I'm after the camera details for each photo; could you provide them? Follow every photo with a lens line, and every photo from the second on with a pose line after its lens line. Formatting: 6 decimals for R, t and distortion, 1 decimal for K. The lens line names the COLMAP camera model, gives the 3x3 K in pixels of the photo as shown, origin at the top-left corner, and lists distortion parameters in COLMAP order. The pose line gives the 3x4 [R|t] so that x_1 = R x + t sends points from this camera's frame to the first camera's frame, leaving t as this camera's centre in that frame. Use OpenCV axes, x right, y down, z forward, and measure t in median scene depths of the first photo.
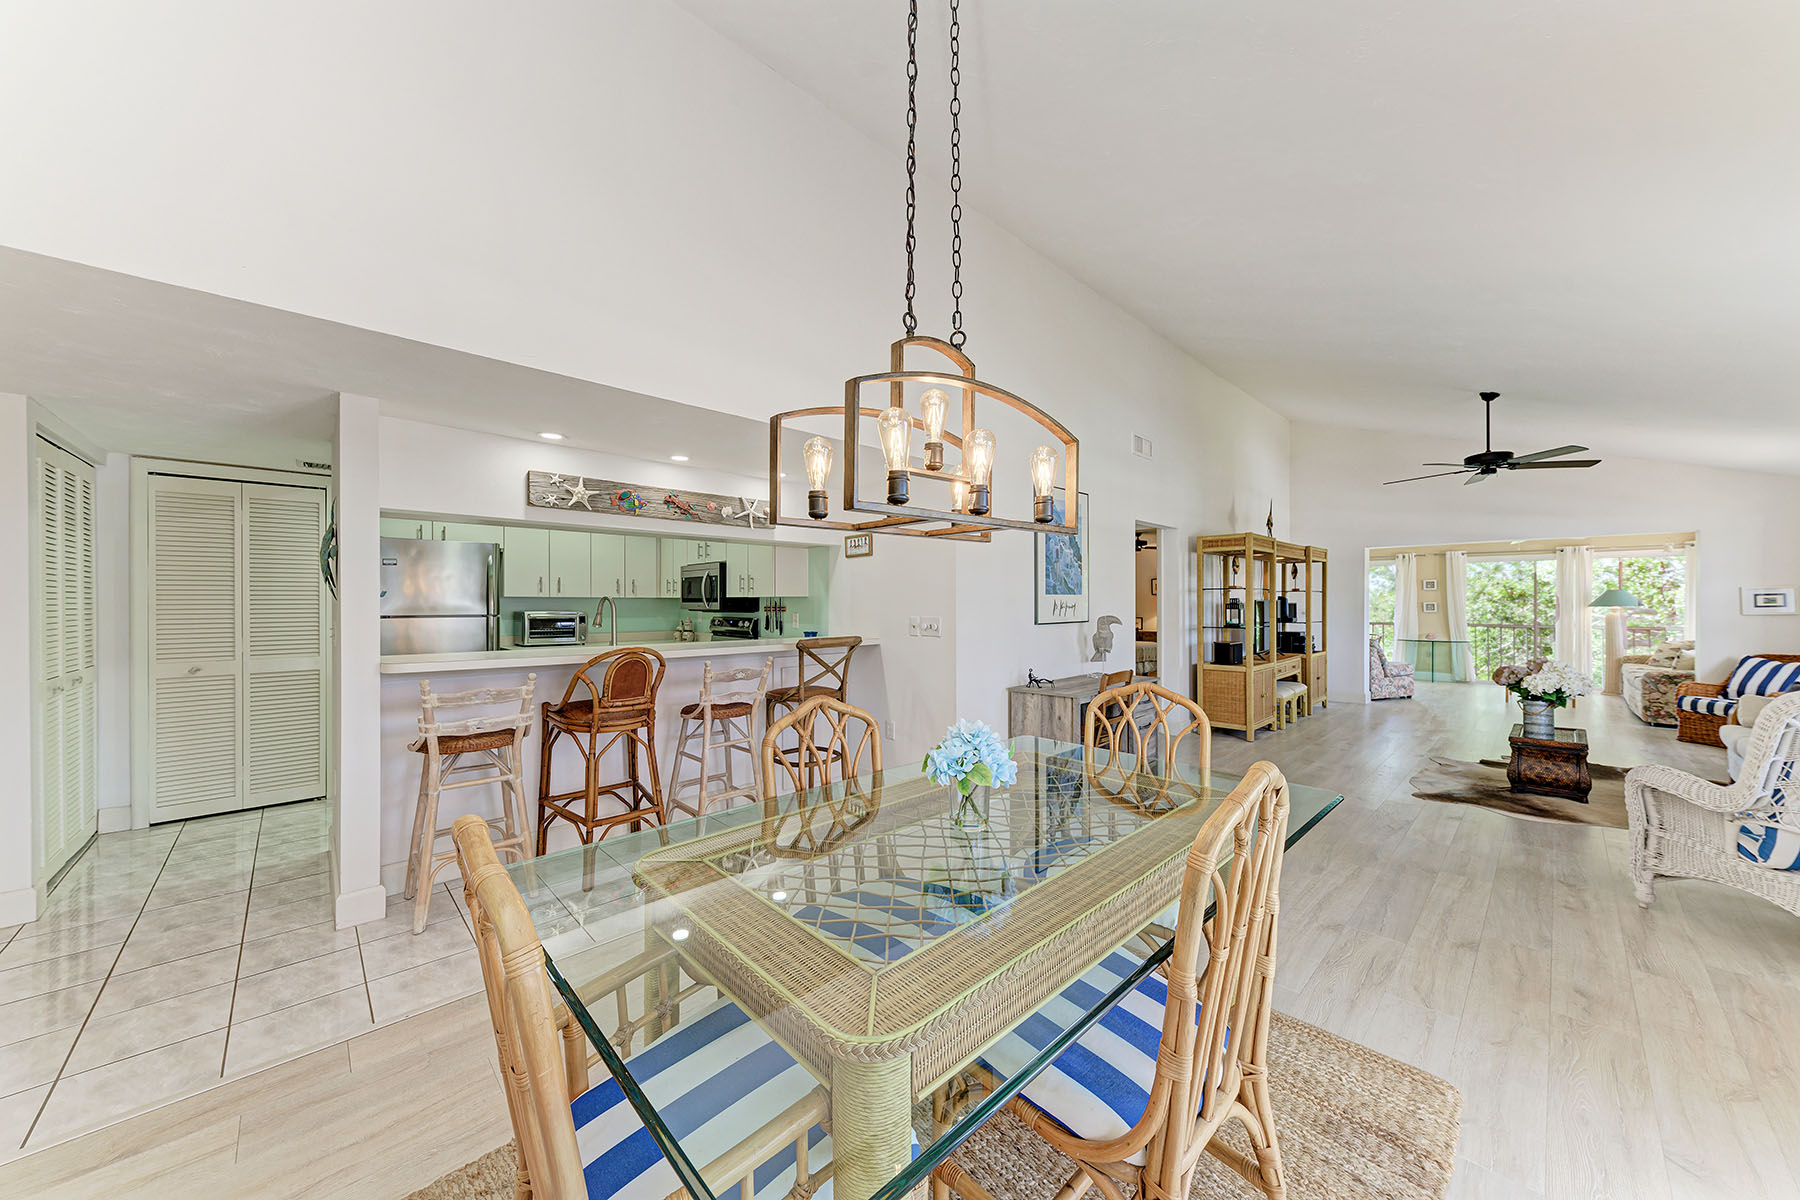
lens RADIAL K [[625.3, 0, 898.2], [0, 625.3, 607.7], [0, 0, 1]] dist [0.008525, -0.002575]
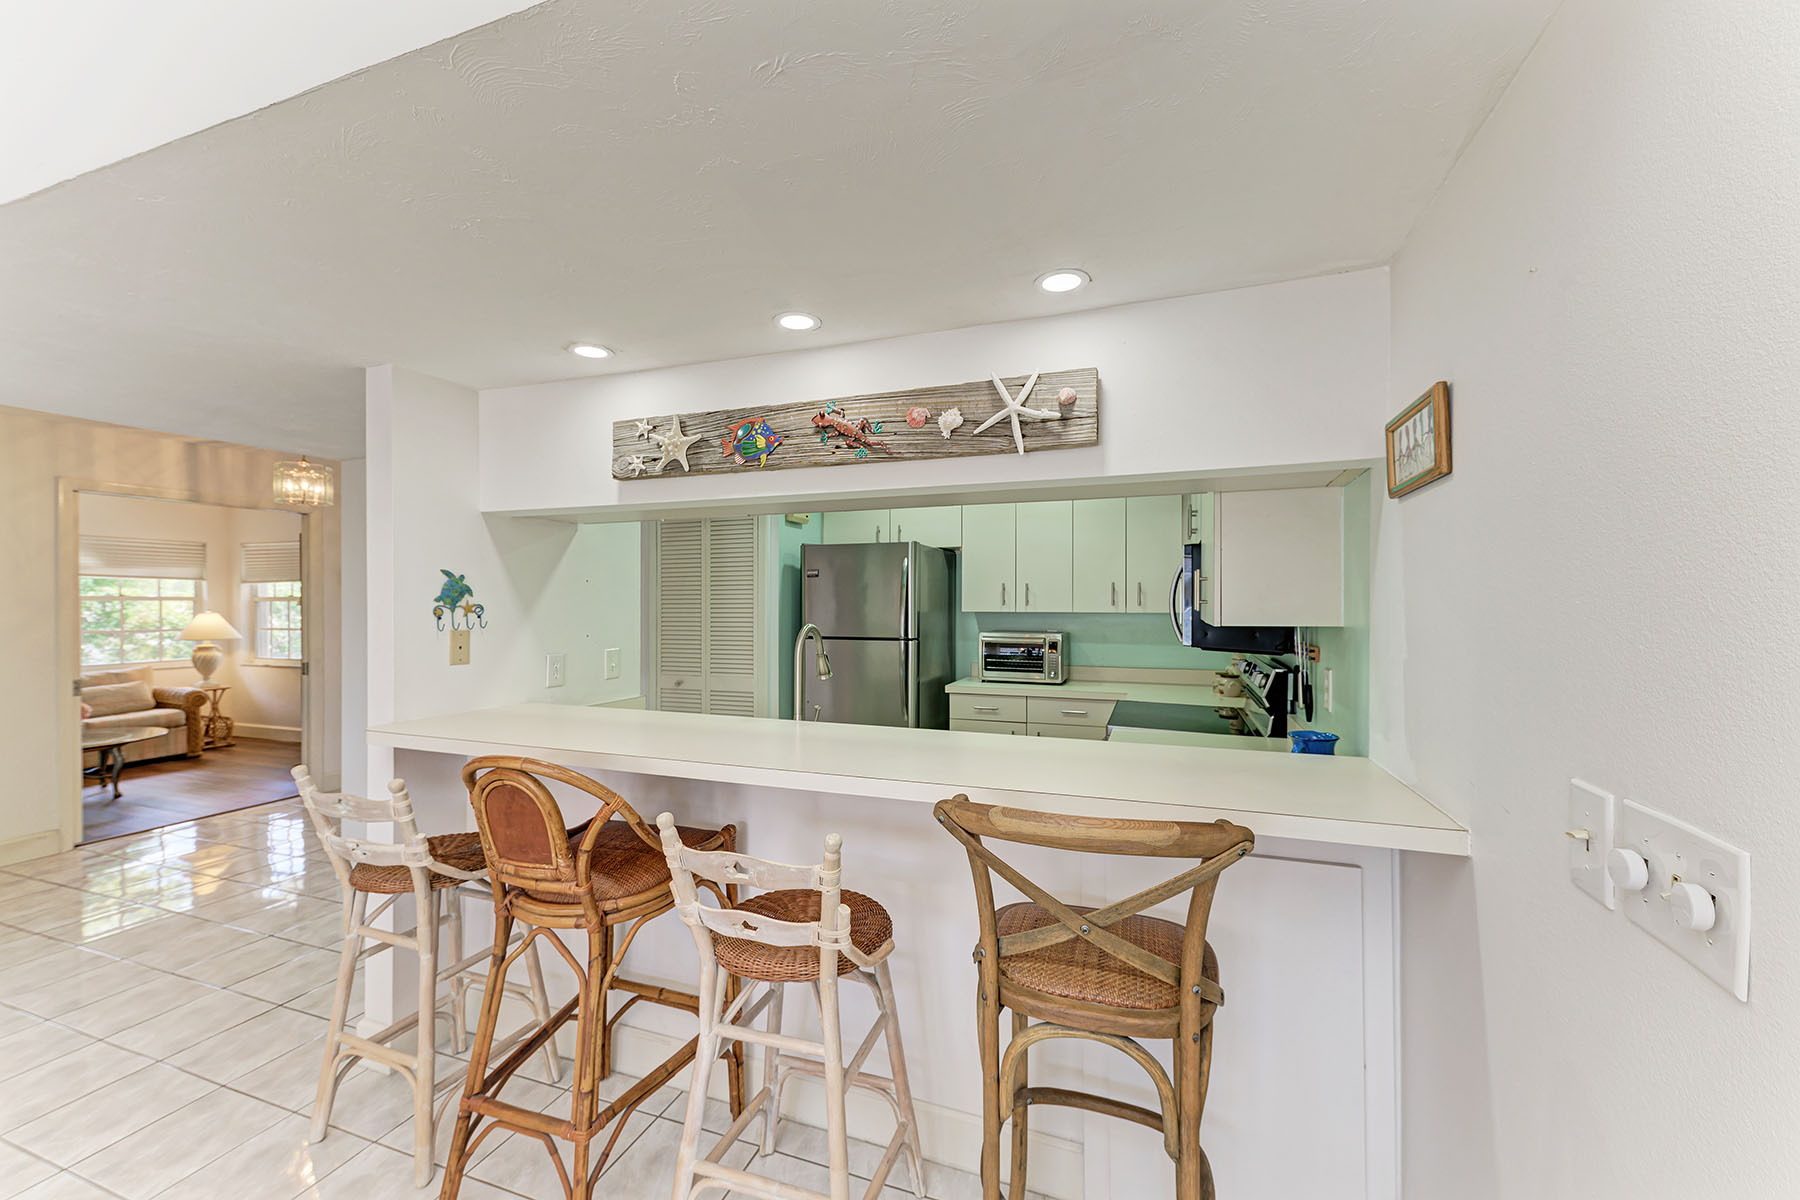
lens RADIAL K [[699.7, 0, 906.4], [0, 699.7, 605.0], [0, 0, 1]] dist [0.013492, -0.002174]
pose [[0.439640, 0.003156, -0.898168, 0.093912], [-0.005126, 0.999986, 0.001005, -0.027070], [0.898159, 0.004162, 0.439651, 0.592966]]
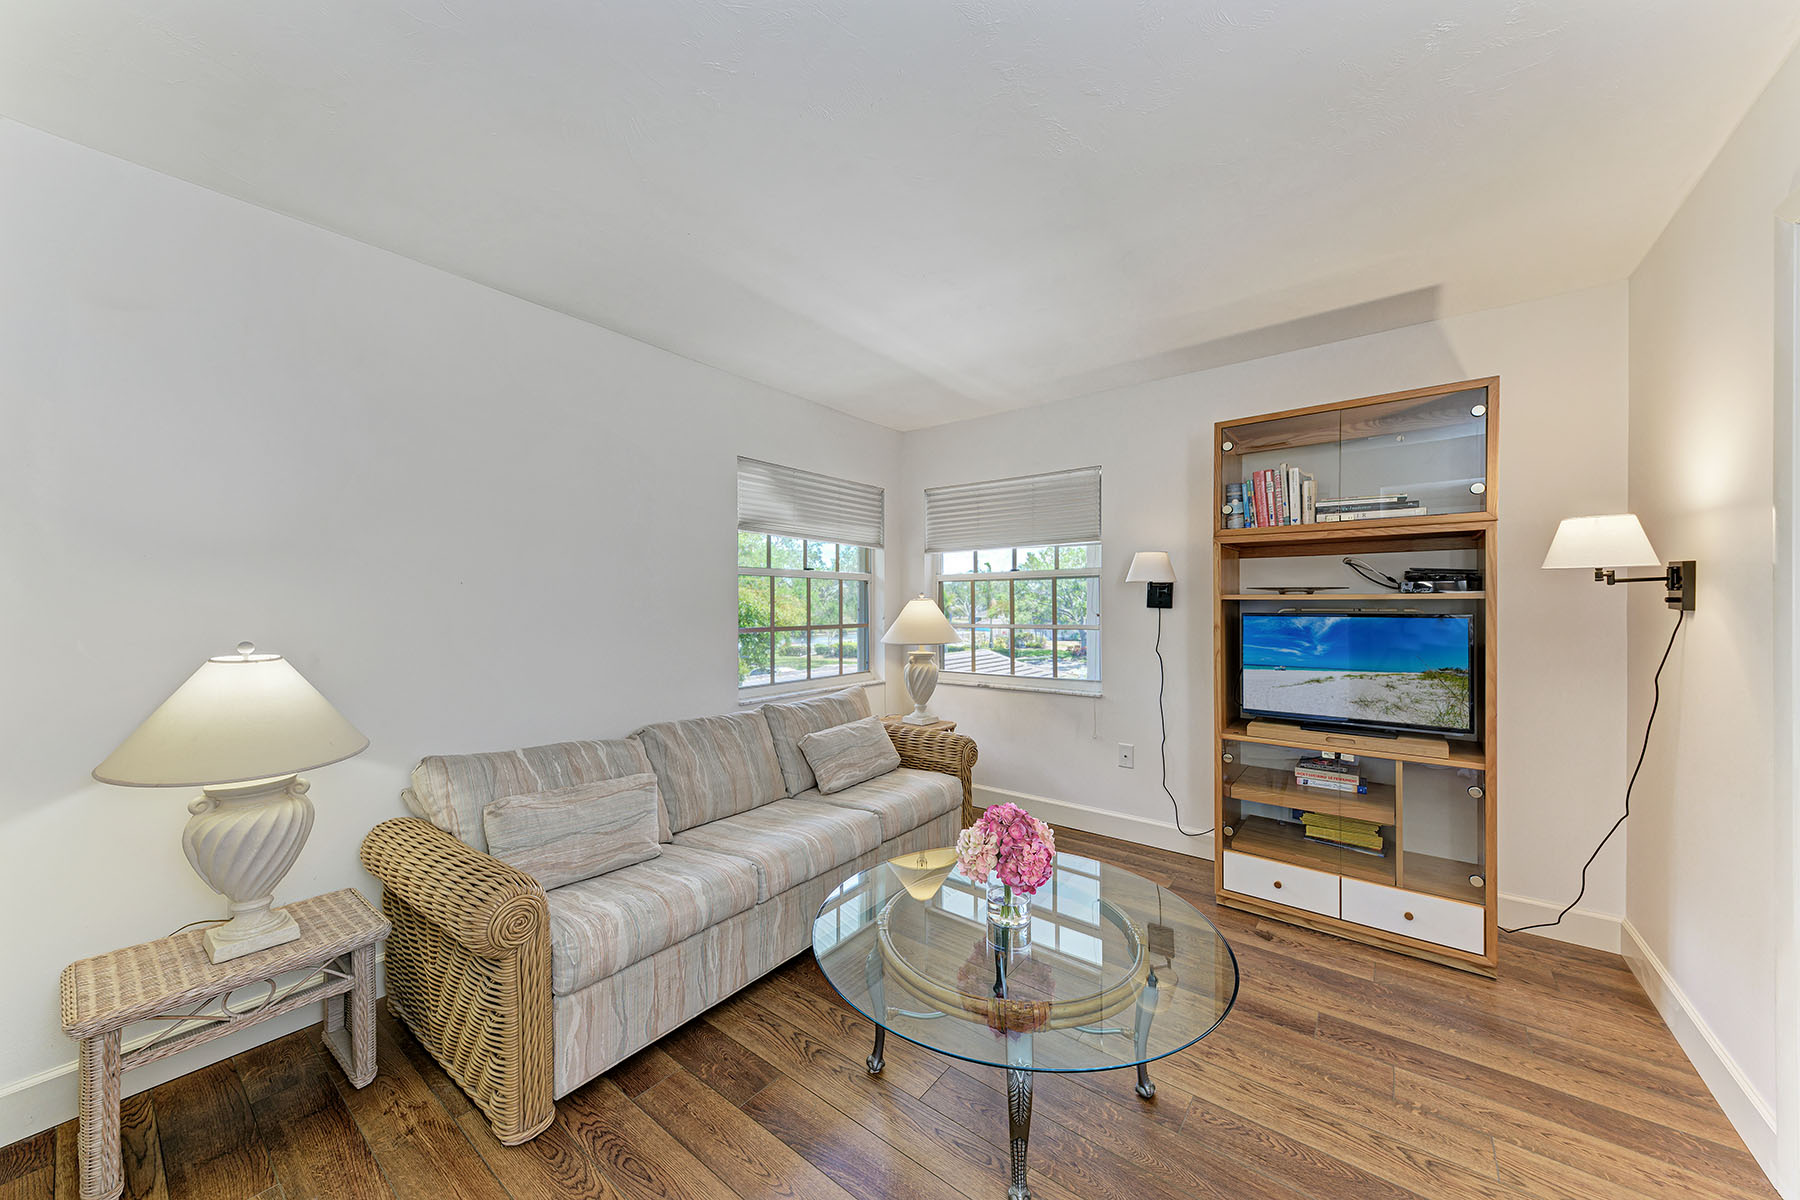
lens RADIAL K [[625.3, 0, 910.9], [0, 625.3, 607.9], [0, 0, 1]] dist [0.008525, -0.002575]
pose [[0.141598, 0.004046, -0.989916, -1.071860], [-0.005492, 0.999979, 0.003301, 0.007511], [0.989909, 0.004969, 0.141617, -0.168659]]
